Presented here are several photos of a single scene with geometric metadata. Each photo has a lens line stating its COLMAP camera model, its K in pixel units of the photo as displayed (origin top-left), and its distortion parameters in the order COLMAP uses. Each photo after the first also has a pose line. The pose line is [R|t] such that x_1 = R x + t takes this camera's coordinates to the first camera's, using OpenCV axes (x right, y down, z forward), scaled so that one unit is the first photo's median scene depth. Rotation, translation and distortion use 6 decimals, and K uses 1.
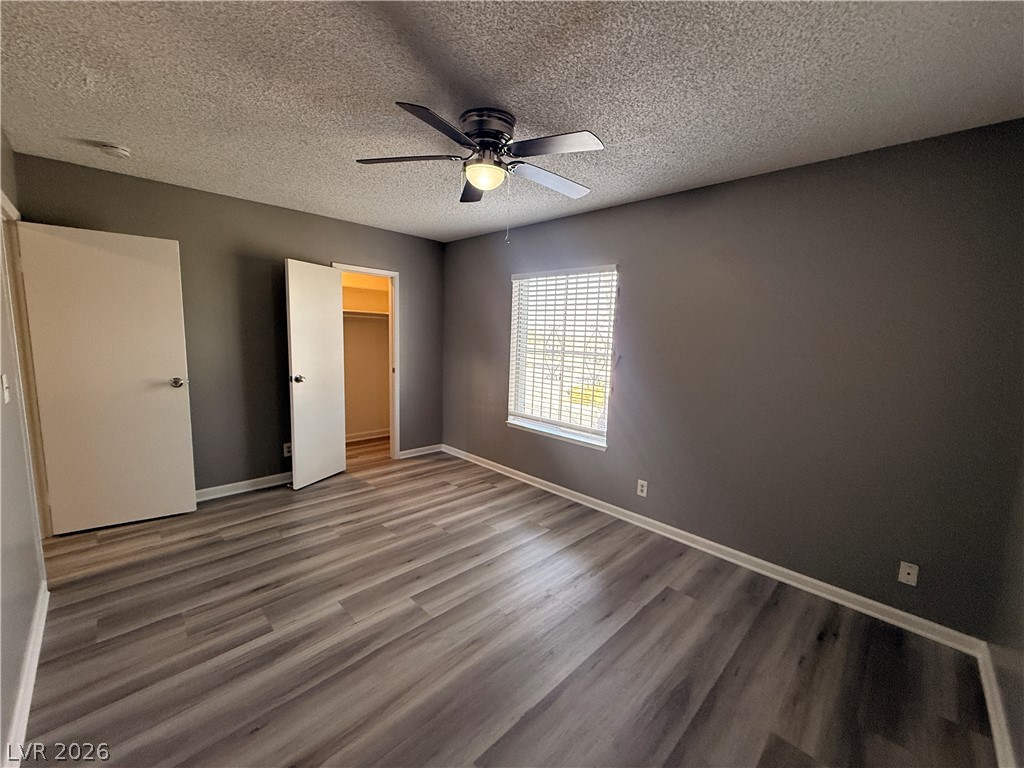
lens RADIAL K [[411.1, 0, 510.5], [0, 411.1, 378.2], [0, 0, 1]] dist [0.003455, 0.000669]
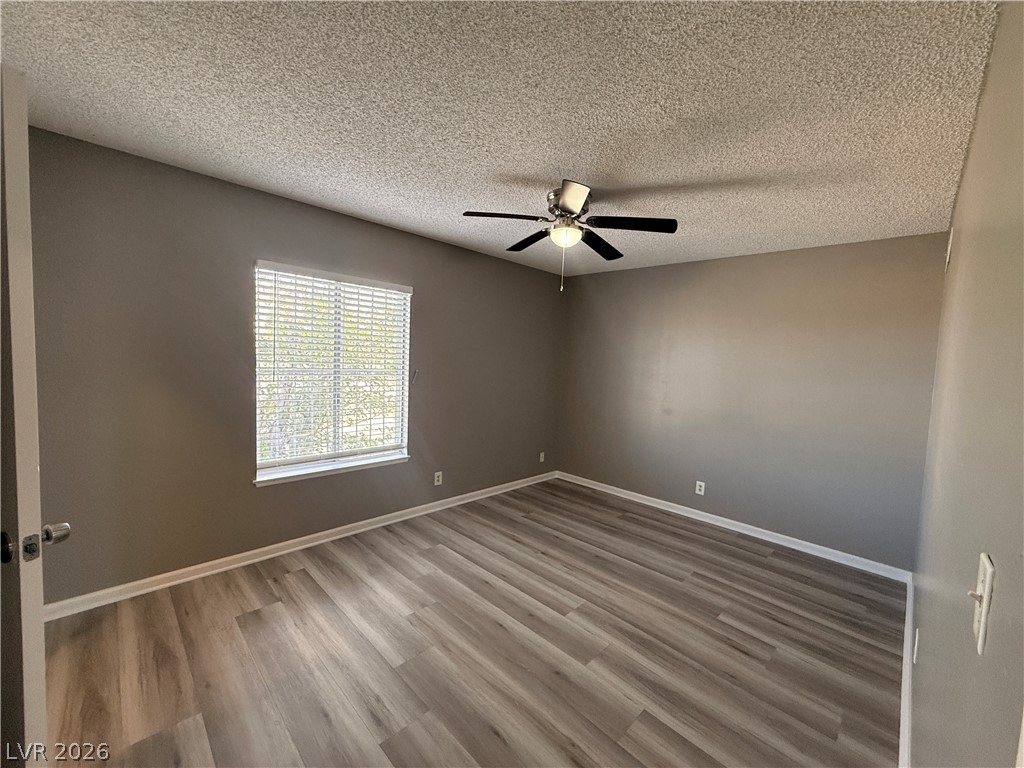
lens RADIAL K [[411.1, 0, 512.1], [0, 411.1, 375.1], [0, 0, 1]] dist [0.003455, 0.000669]
pose [[-0.004652, -0.078350, 0.996915, -0.835538], [0.065865, 0.994737, 0.078486, -0.112191], [-0.997818, 0.066027, 0.000533, 0.737345]]
